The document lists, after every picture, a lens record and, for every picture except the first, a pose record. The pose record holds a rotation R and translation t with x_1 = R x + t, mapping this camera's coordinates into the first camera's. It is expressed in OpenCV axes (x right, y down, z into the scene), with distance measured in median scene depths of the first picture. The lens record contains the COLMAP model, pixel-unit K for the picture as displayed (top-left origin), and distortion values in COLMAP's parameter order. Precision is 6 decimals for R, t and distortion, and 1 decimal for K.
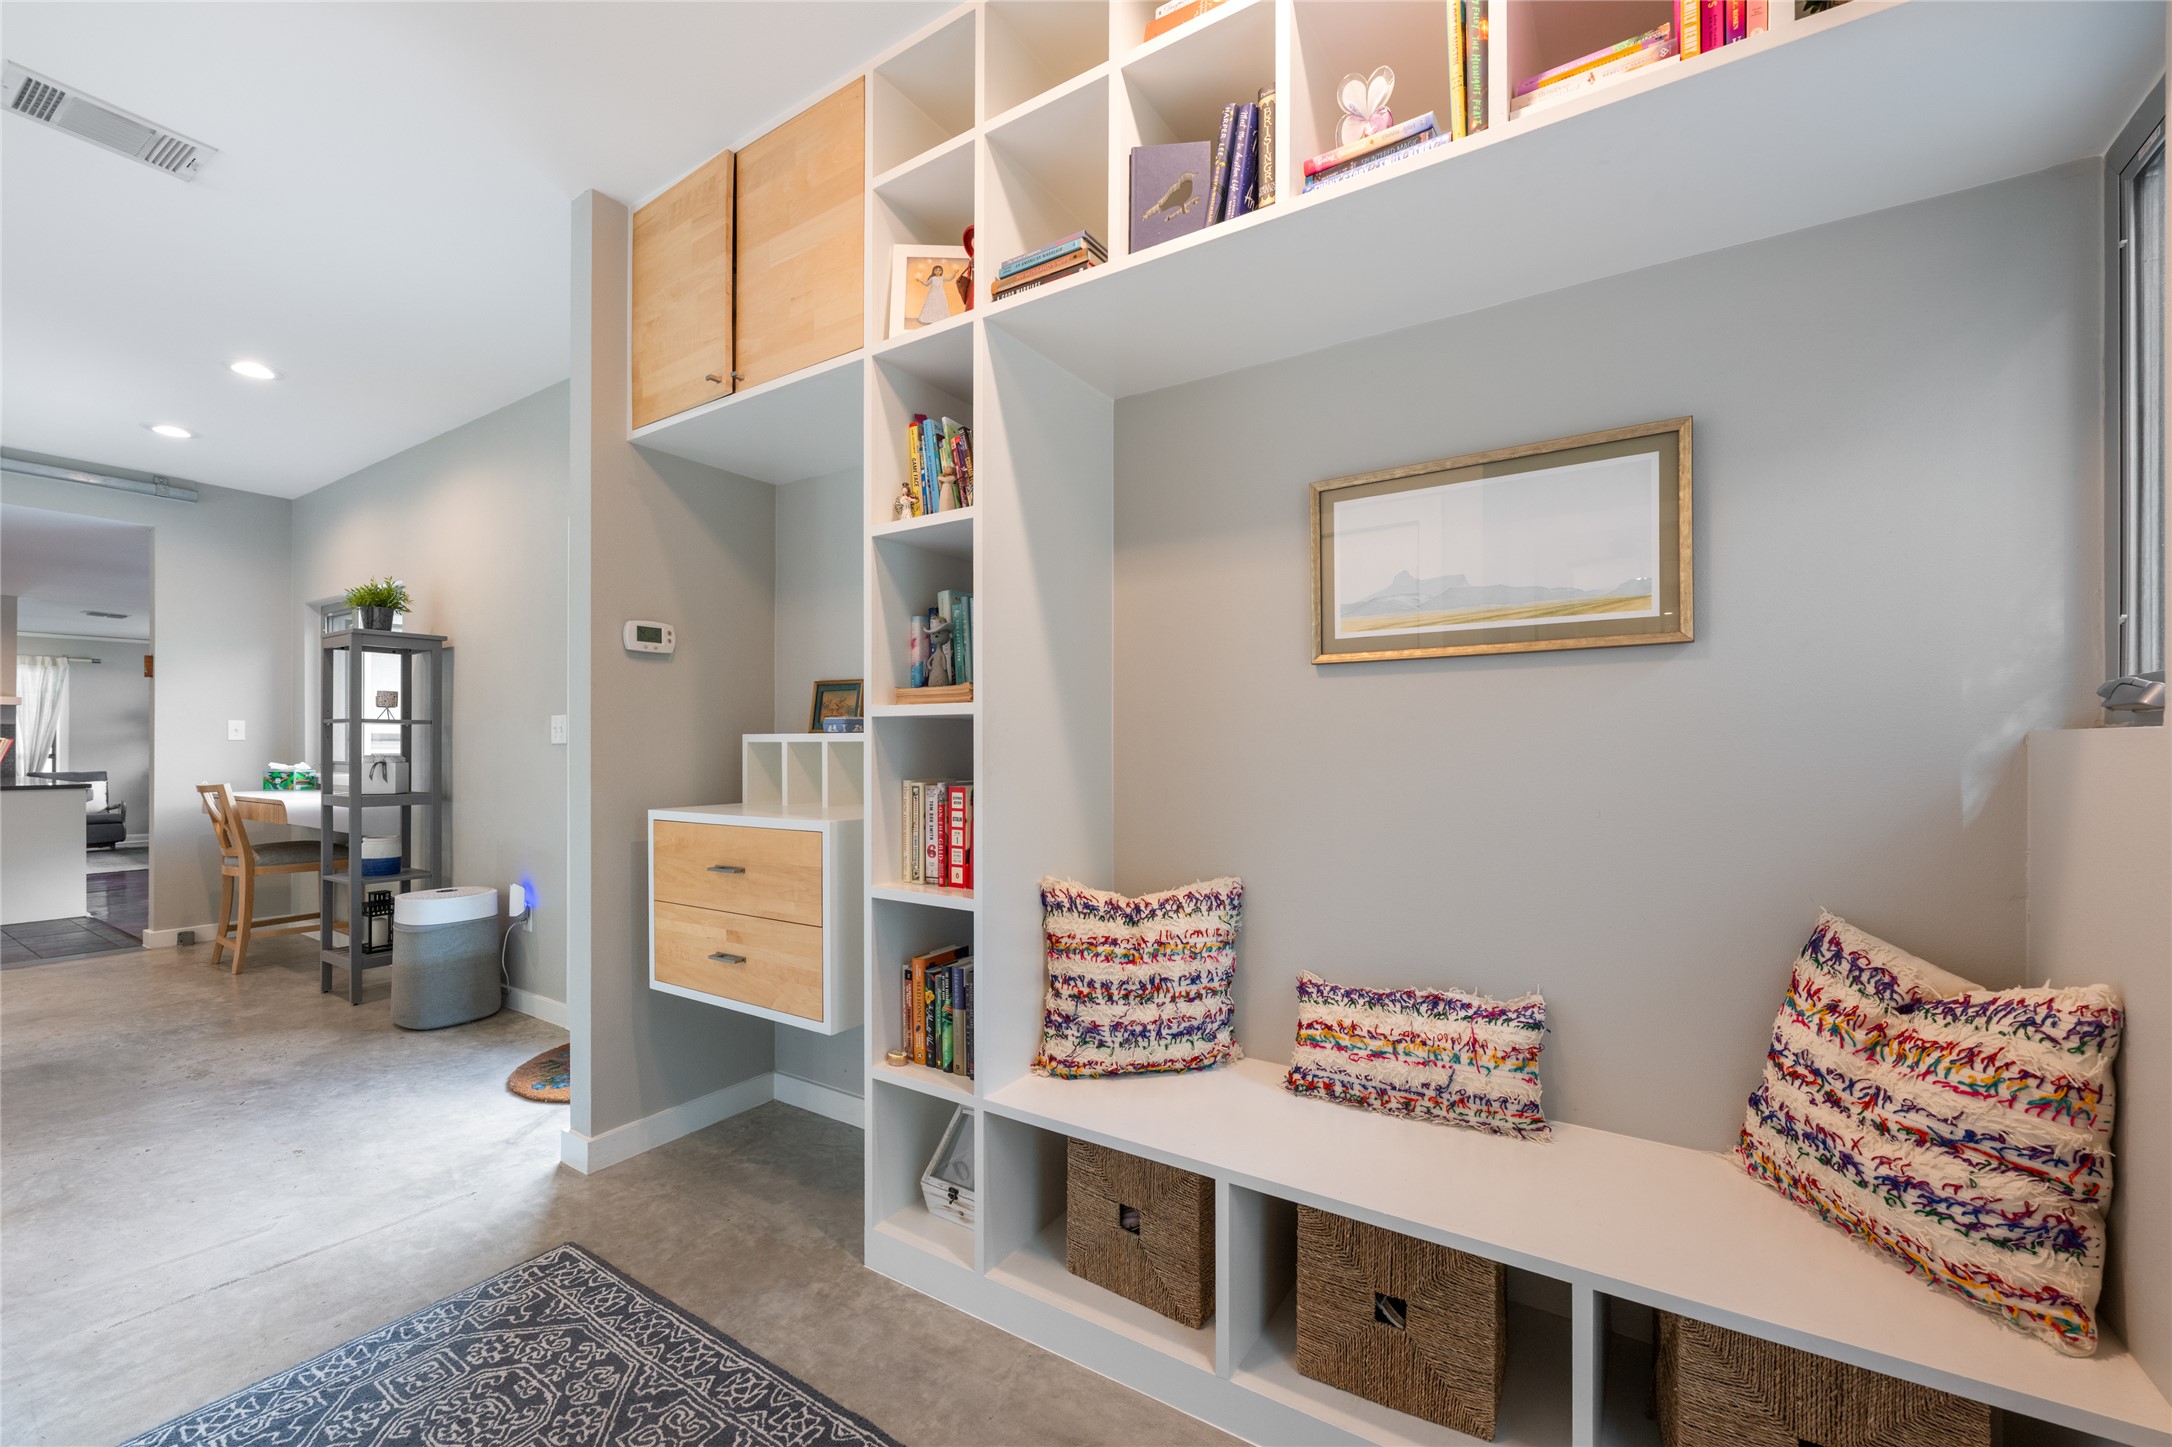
lens RADIAL K [[856.7, 0, 1084.6], [0, 856.7, 737.1], [0, 0, 1]] dist [-0.002780, -0.000152]
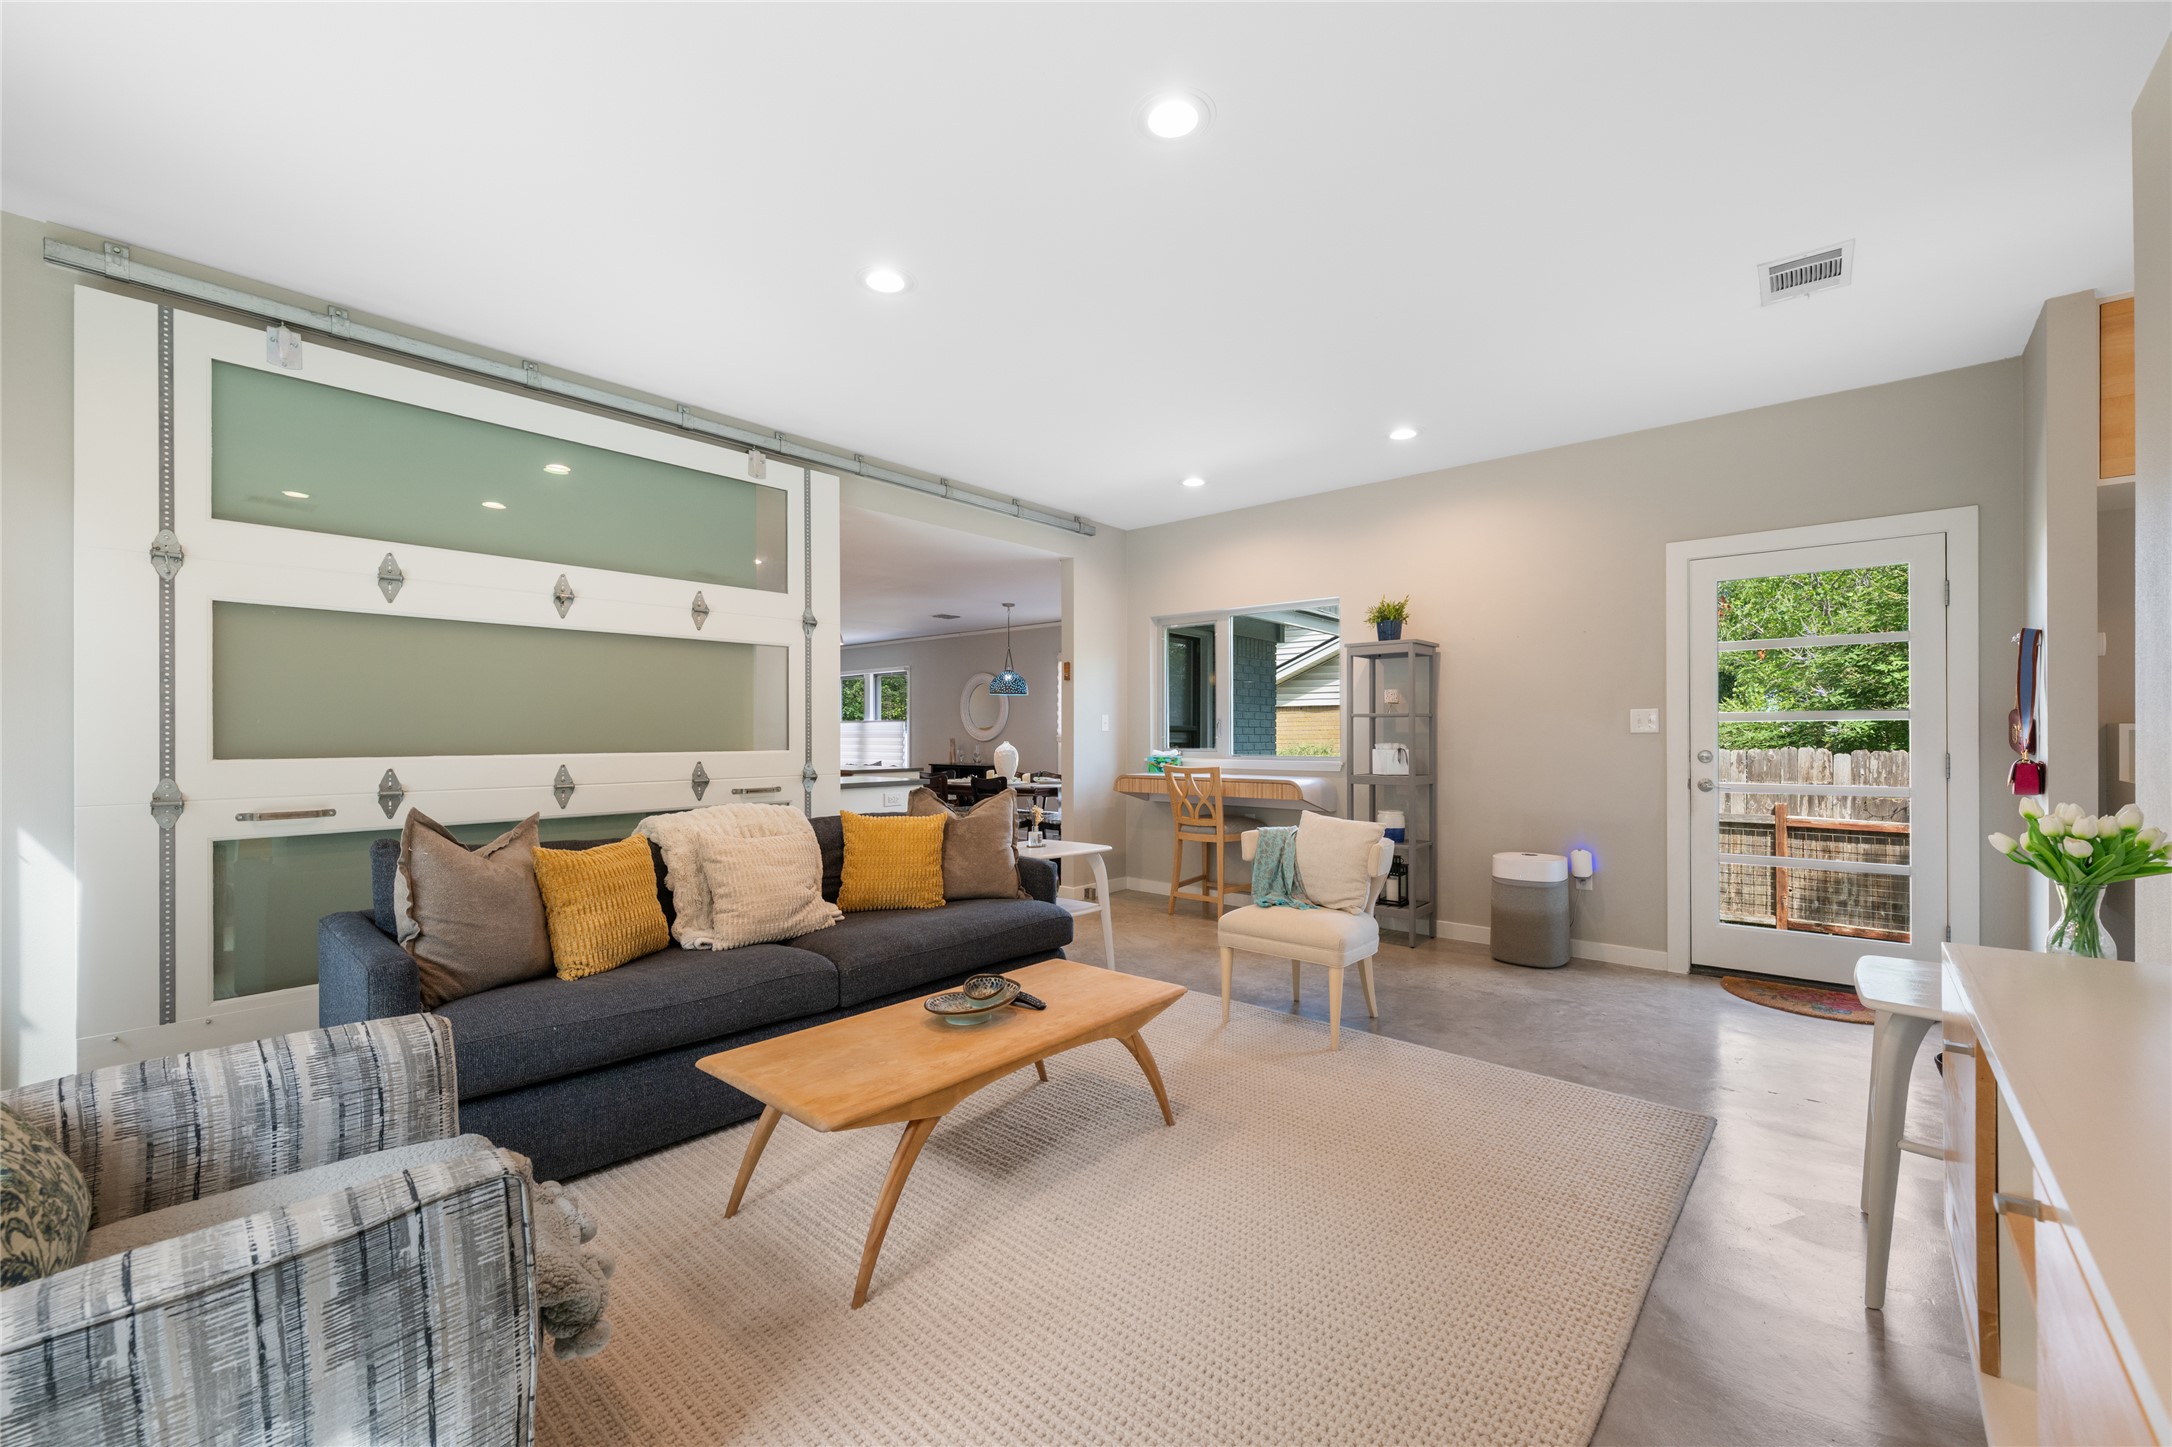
lens RADIAL K [[856.7, 0, 1088.8], [0, 856.7, 730.2], [0, 0, 1]] dist [-0.002780, -0.000152]
pose [[0.989803, -0.002269, -0.142422, -1.218332], [0.002655, 0.999993, 0.002525, -0.001476], [0.142415, -0.002877, 0.989803, -0.293009]]
